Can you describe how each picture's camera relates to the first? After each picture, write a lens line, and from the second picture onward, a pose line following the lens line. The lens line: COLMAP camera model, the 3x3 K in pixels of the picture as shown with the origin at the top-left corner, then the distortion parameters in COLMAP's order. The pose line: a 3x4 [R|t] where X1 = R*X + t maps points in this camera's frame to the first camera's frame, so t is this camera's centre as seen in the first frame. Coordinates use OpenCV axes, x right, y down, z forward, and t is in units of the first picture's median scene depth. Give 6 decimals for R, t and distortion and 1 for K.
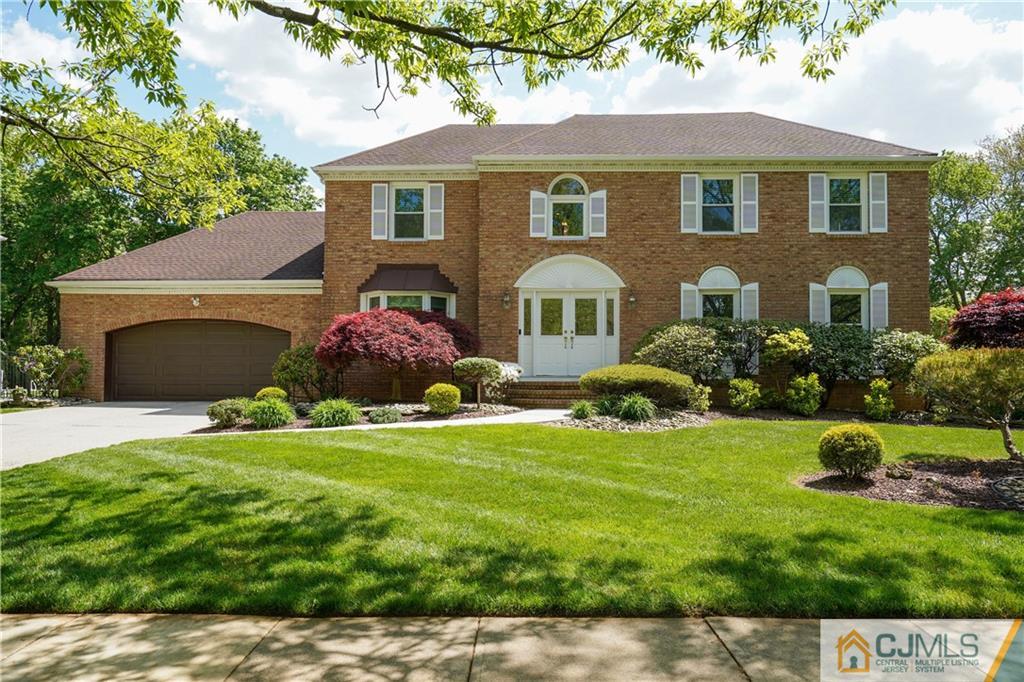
lens RADIAL K [[694.5, 0, 512.0], [0, 694.5, 341.0], [0, 0, 1]] dist [0.002540, 0.000456]
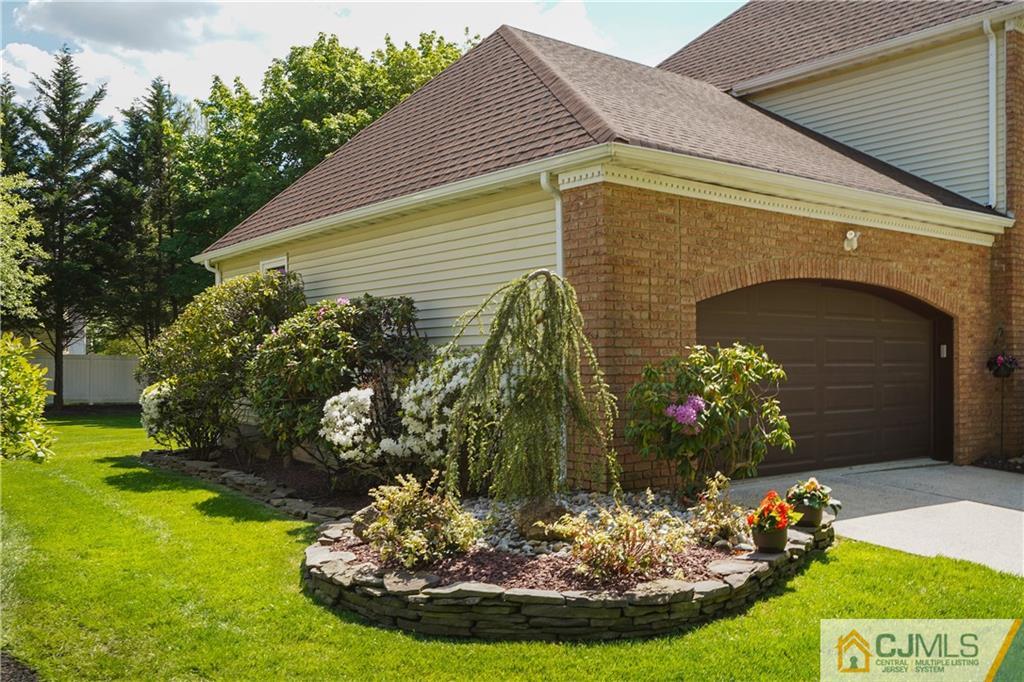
lens RADIAL K [[901.9, 0, 508.8], [0, 901.9, 353.3], [0, 0, 1]] dist [-0.009361, 0.007882]
pose [[0.765353, -0.000243, 0.643610, -0.999962], [-0.035264, 0.998482, 0.042313, -0.003525], [-0.642643, -0.055081, 0.764183, 0.727715]]
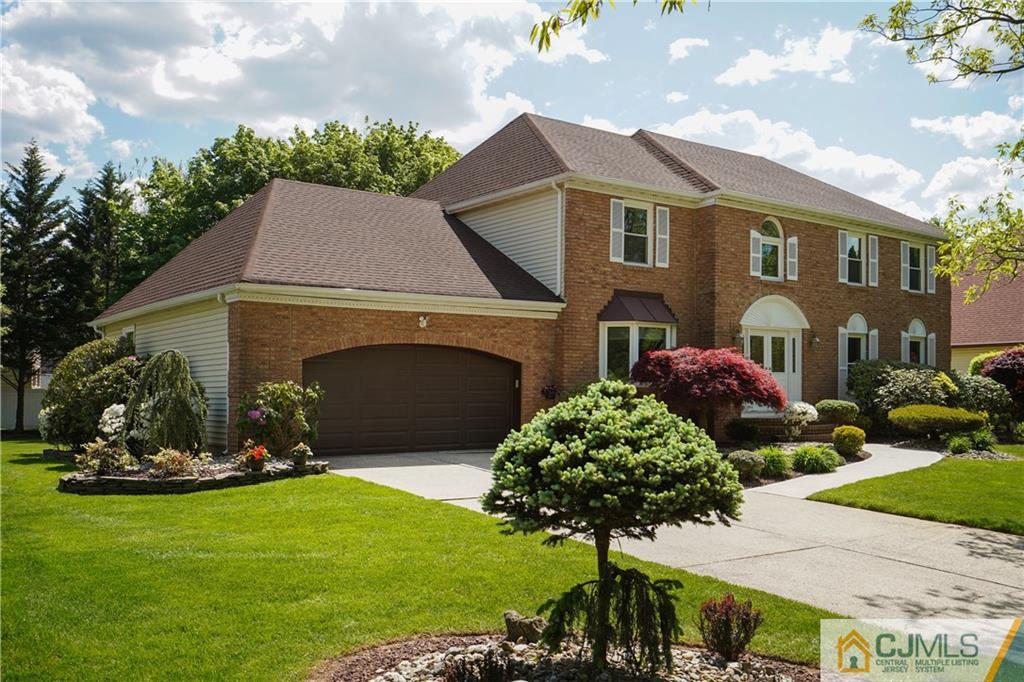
lens RADIAL K [[934.7, 0, 512.0], [0, 934.7, 341.0], [0, 0, 1]] dist [0.000521, -0.017522]
pose [[0.773392, 0.026563, 0.633371, -1.054844], [-0.029964, 0.999537, -0.005331, -0.034035], [-0.633219, -0.014855, 0.773830, 0.153030]]
